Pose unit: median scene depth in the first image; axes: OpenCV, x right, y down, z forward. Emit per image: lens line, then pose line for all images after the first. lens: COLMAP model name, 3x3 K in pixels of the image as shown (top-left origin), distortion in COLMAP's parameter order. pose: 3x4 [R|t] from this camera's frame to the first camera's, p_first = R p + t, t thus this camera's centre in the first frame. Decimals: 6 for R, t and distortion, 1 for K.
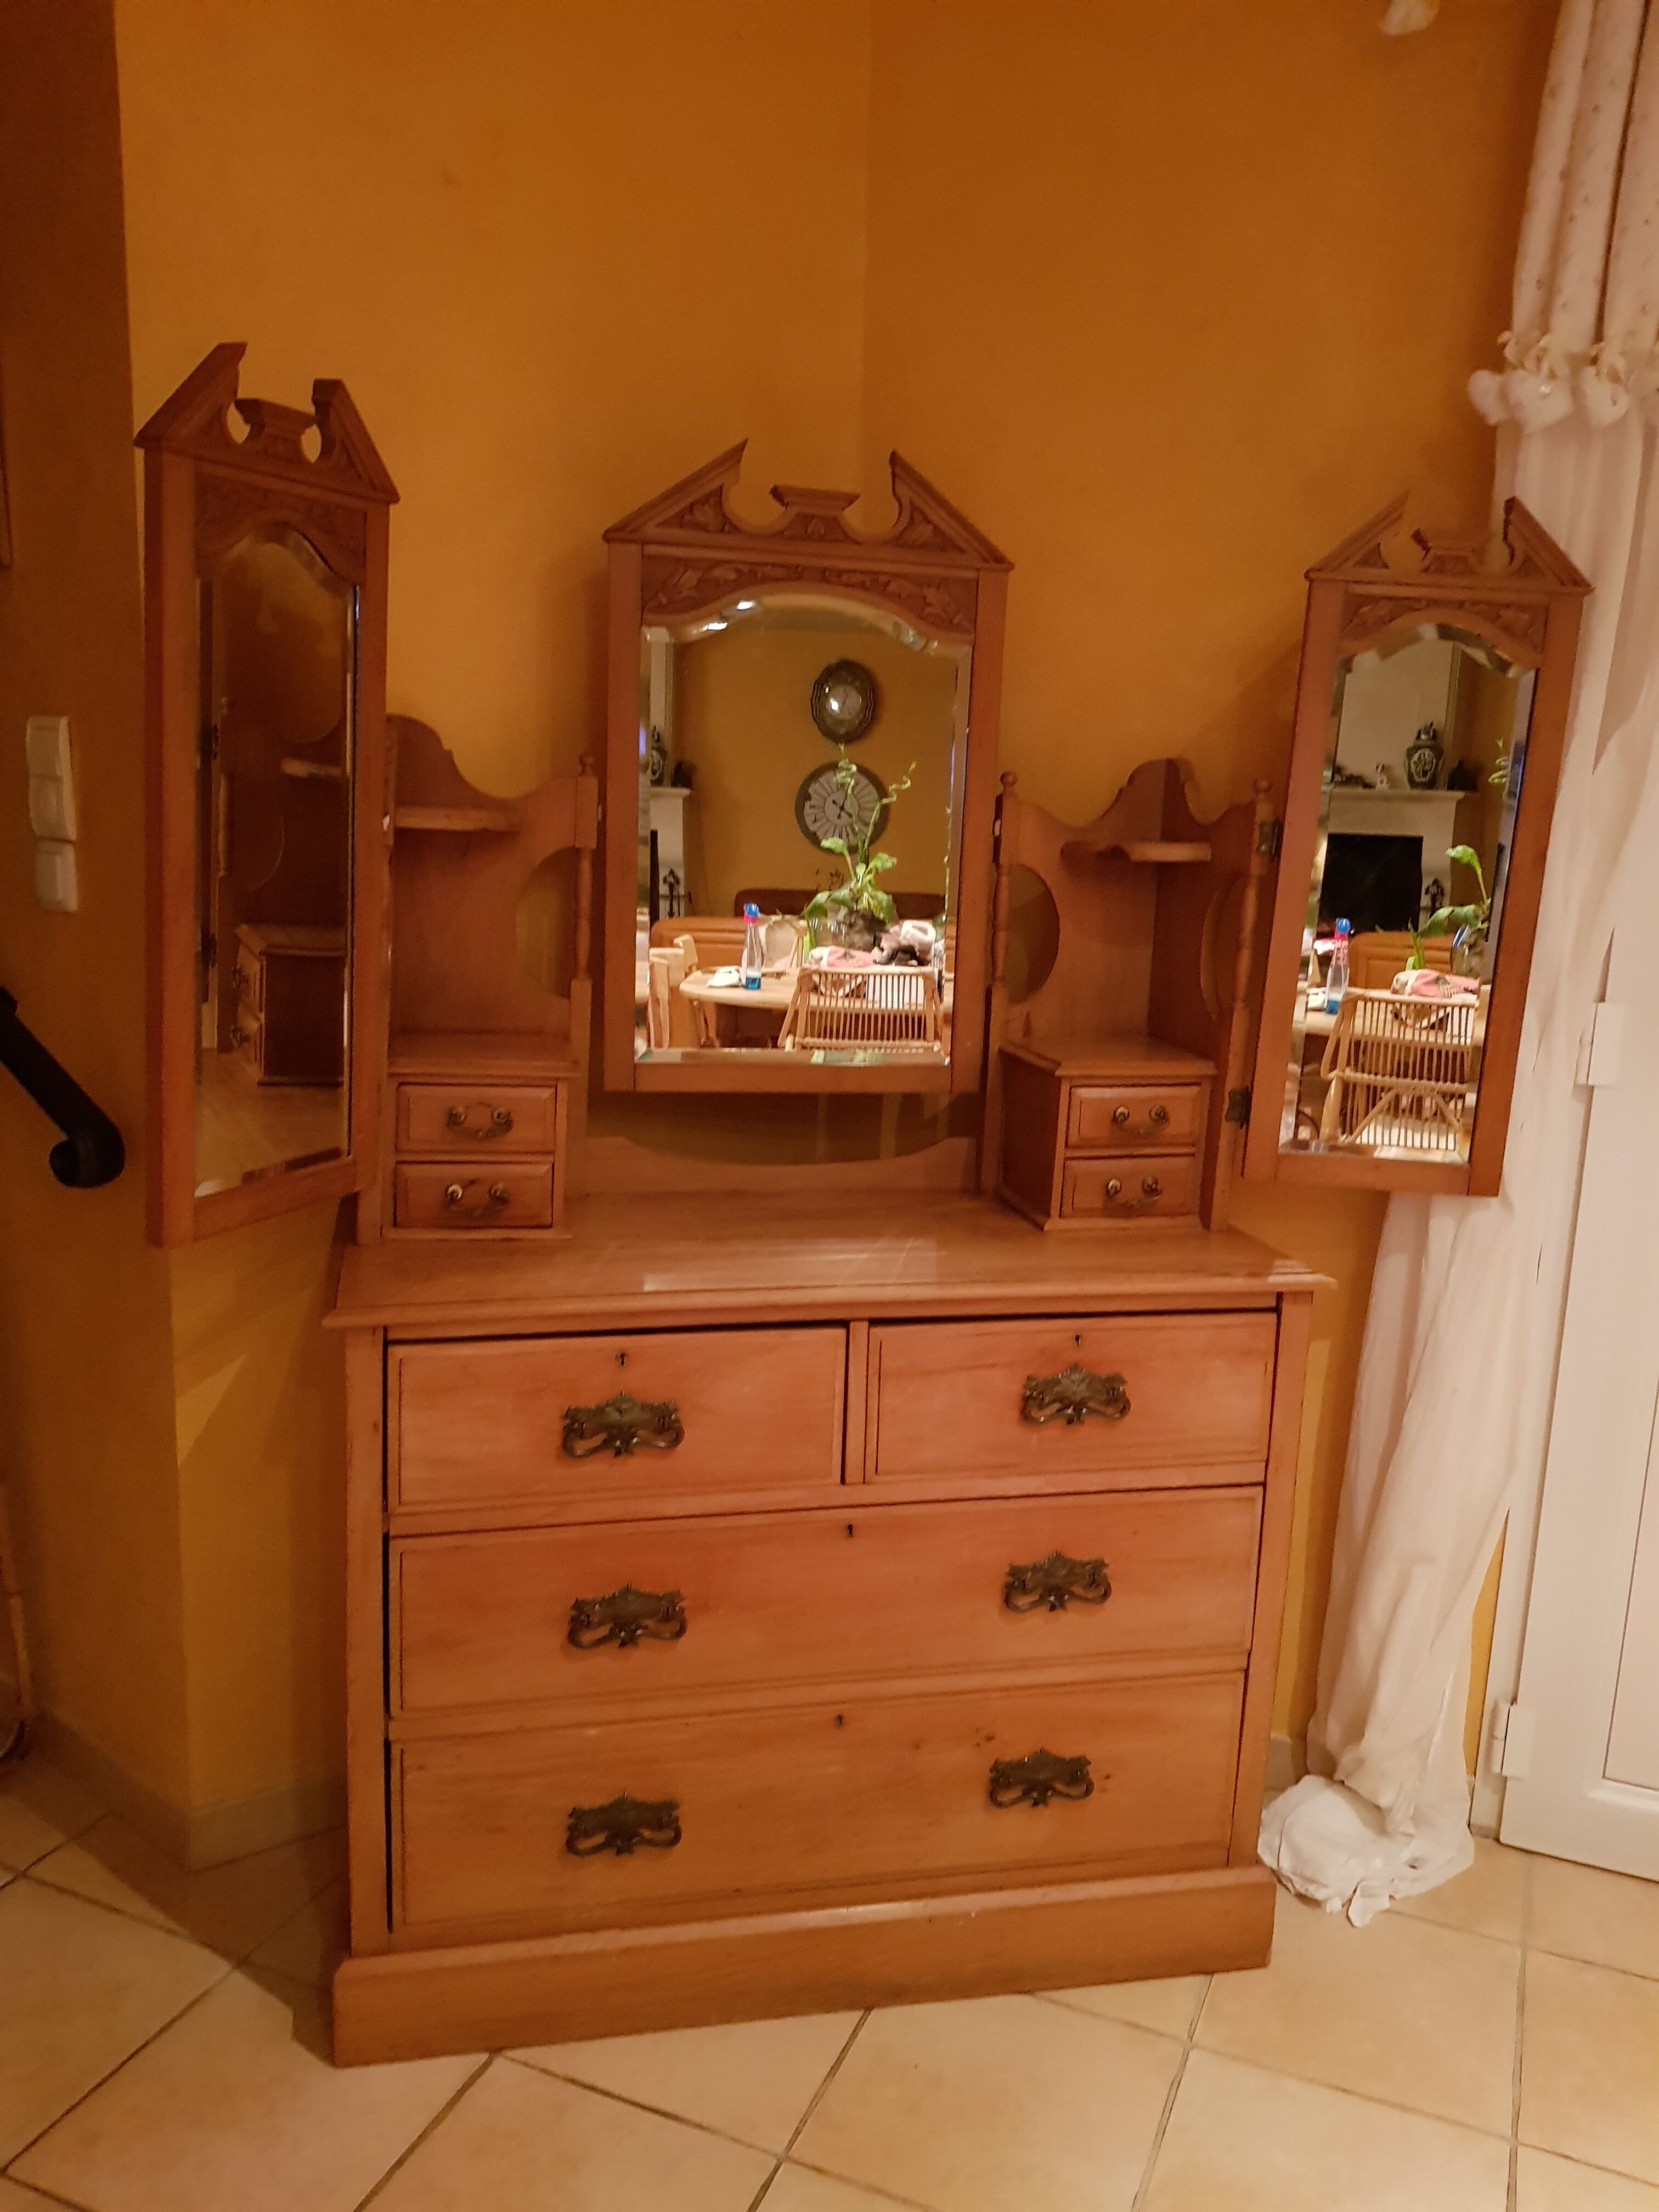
lens RADIAL K [[1764.5, 0, 840.4], [0, 1764.5, 1145.8], [0, 0, 1]] dist [0.012410, -0.054399]
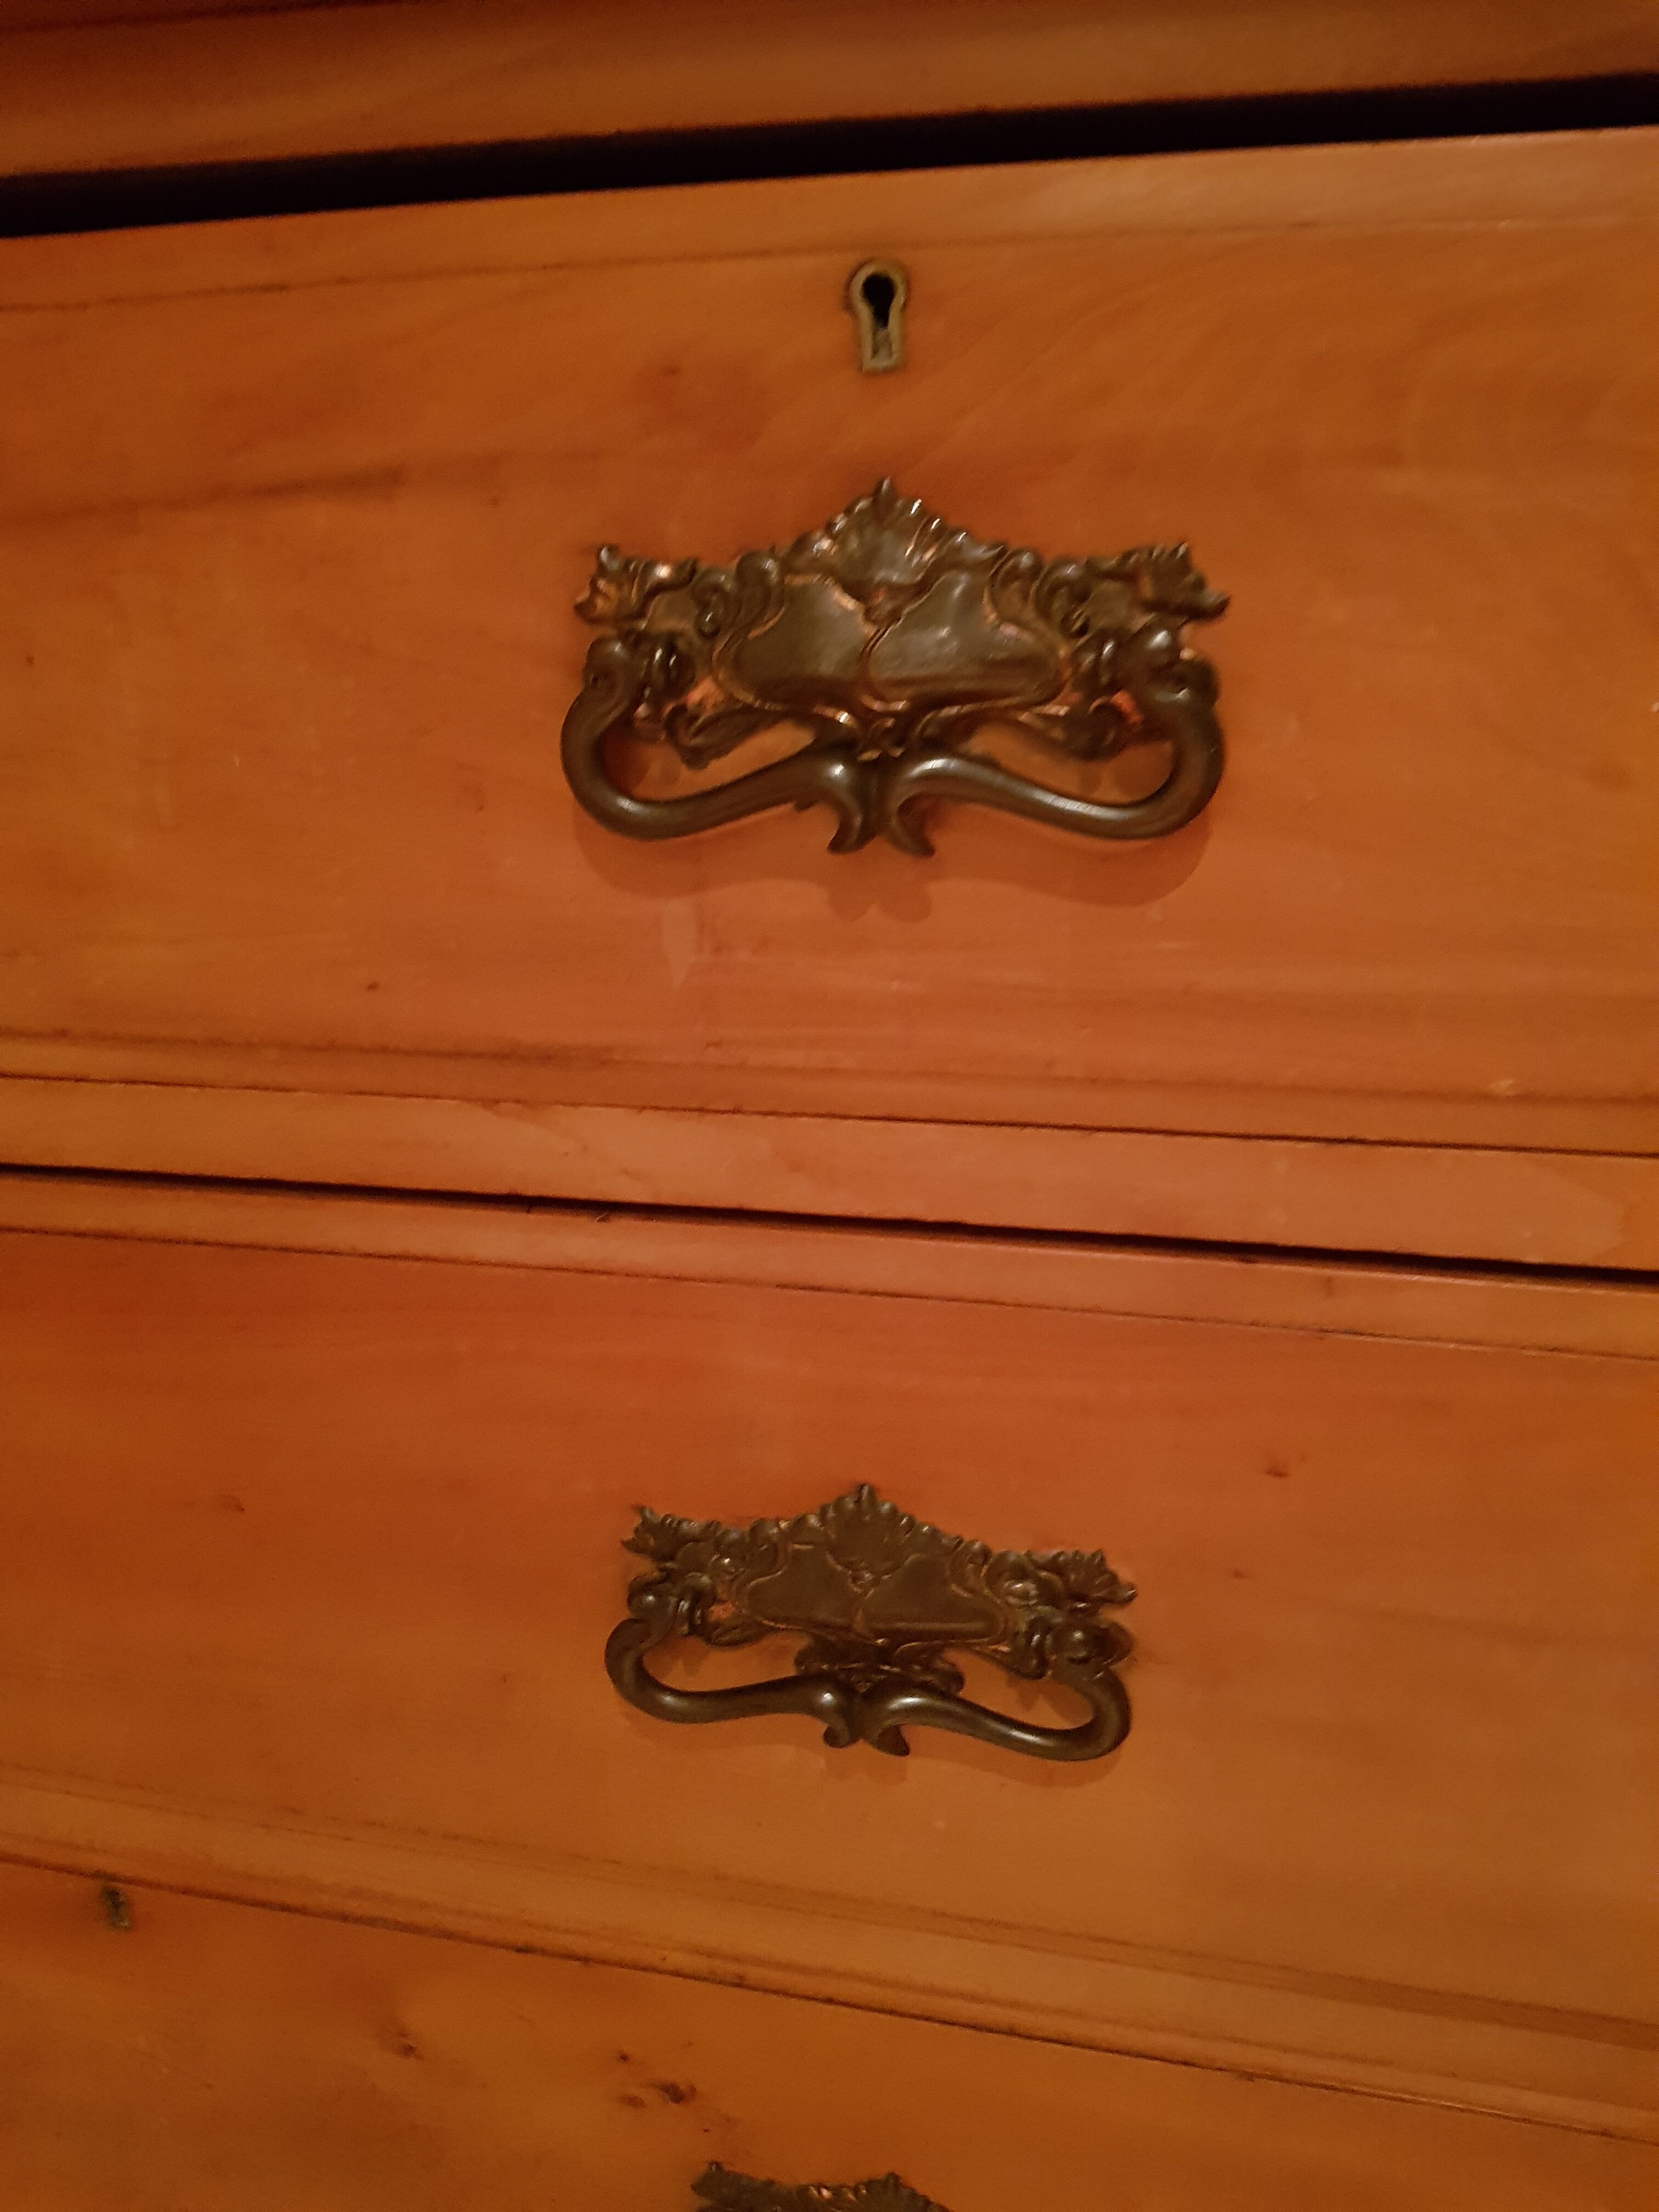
lens RADIAL K [[1764.5, 0, 840.4], [0, 1764.5, 1145.8], [0, 0, 1]] dist [0.012410, -0.054399]
pose [[0.905821, 0.112386, -0.408483, 0.195653], [-0.013951, 0.971563, 0.236370, 0.139737], [0.423432, -0.208410, 0.881630, 0.810802]]
